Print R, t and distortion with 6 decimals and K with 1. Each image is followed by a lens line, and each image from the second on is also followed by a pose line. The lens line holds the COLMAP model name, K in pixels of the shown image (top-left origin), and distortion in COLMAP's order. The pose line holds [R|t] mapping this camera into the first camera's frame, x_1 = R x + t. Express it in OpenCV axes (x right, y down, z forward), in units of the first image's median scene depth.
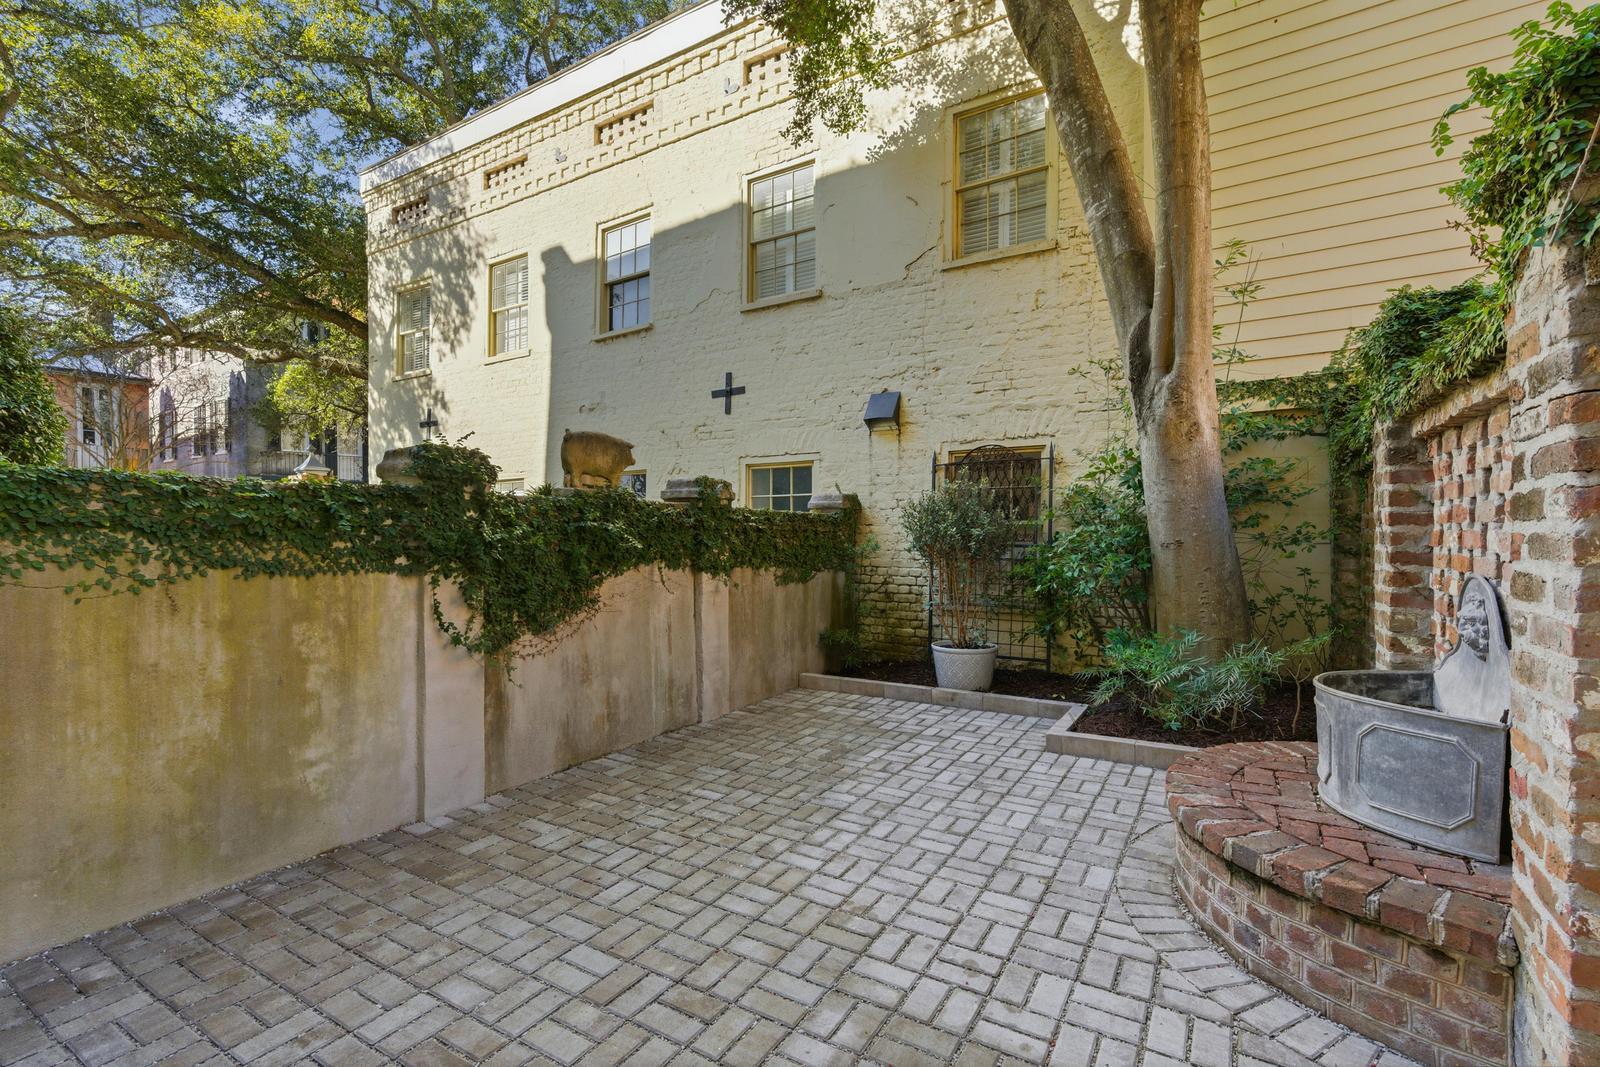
lens RADIAL K [[713.7, 0, 799.5], [0, 713.7, 542.6], [0, 0, 1]] dist [-0.000152, 0.001497]
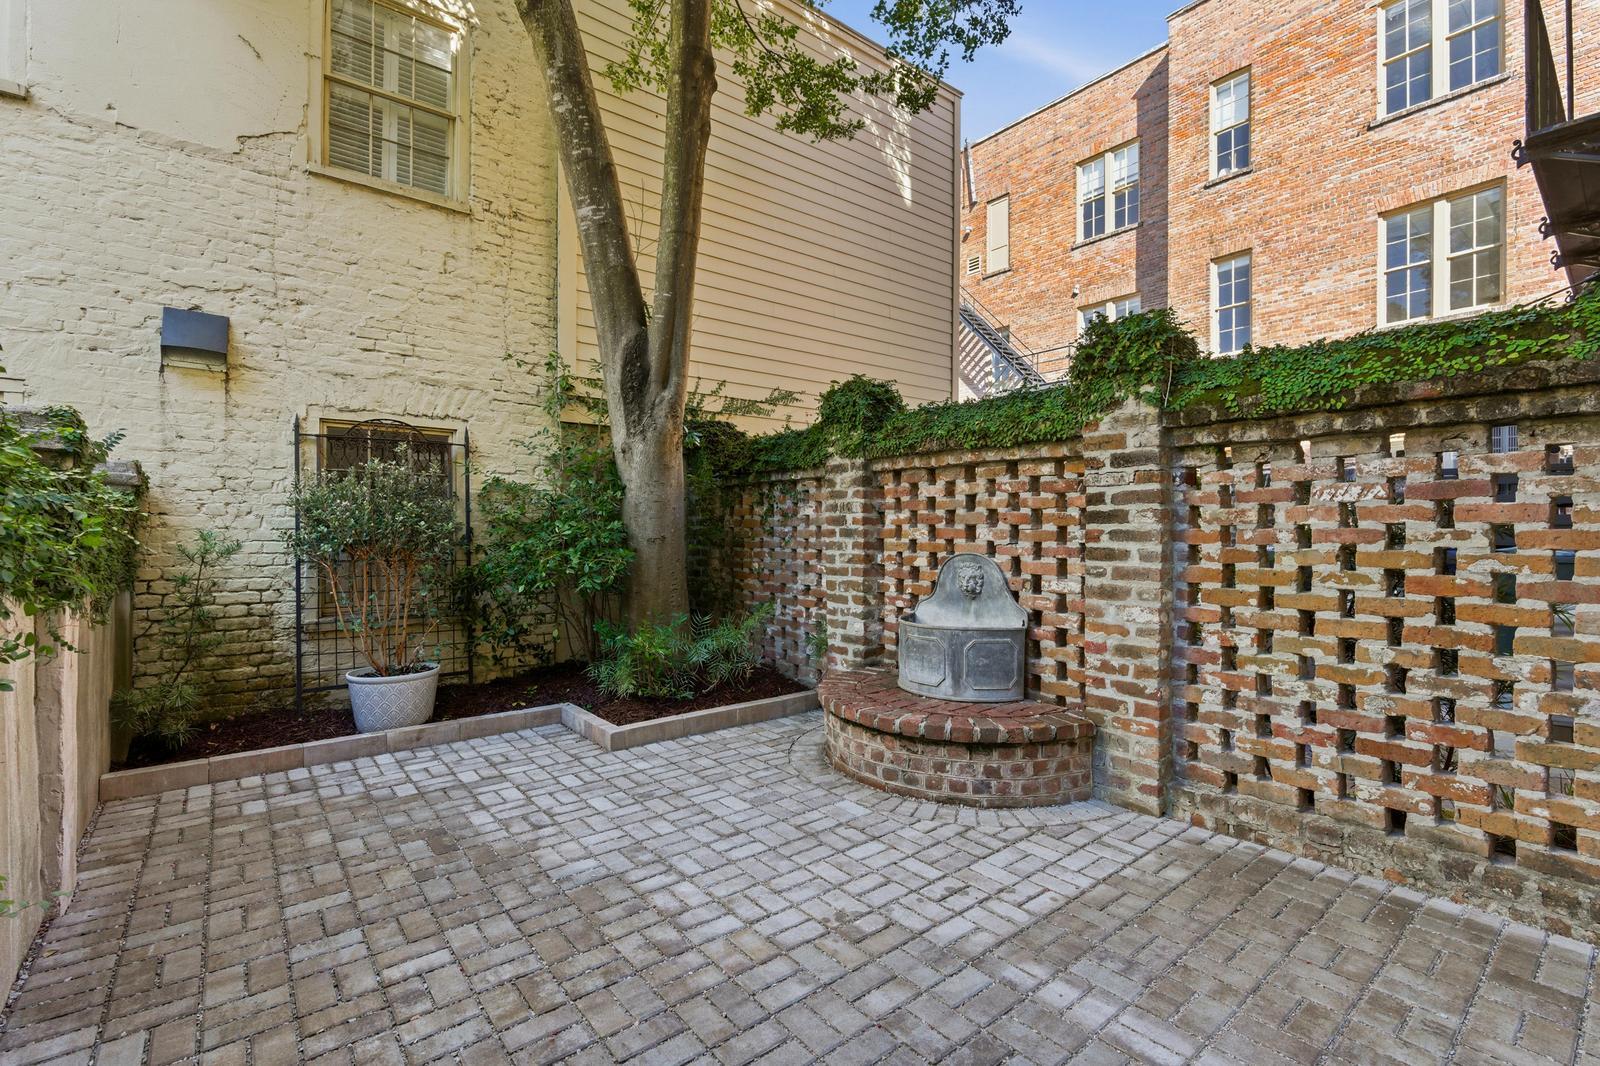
lens RADIAL K [[713.7, 0, 807.7], [0, 713.7, 528.4], [0, 0, 1]] dist [-0.000152, 0.001497]
pose [[0.336340, 0.007361, 0.941712, -0.505801], [0.008963, 0.999899, -0.011017, -0.000005], [-0.941698, 0.012146, 0.336241, 0.429238]]
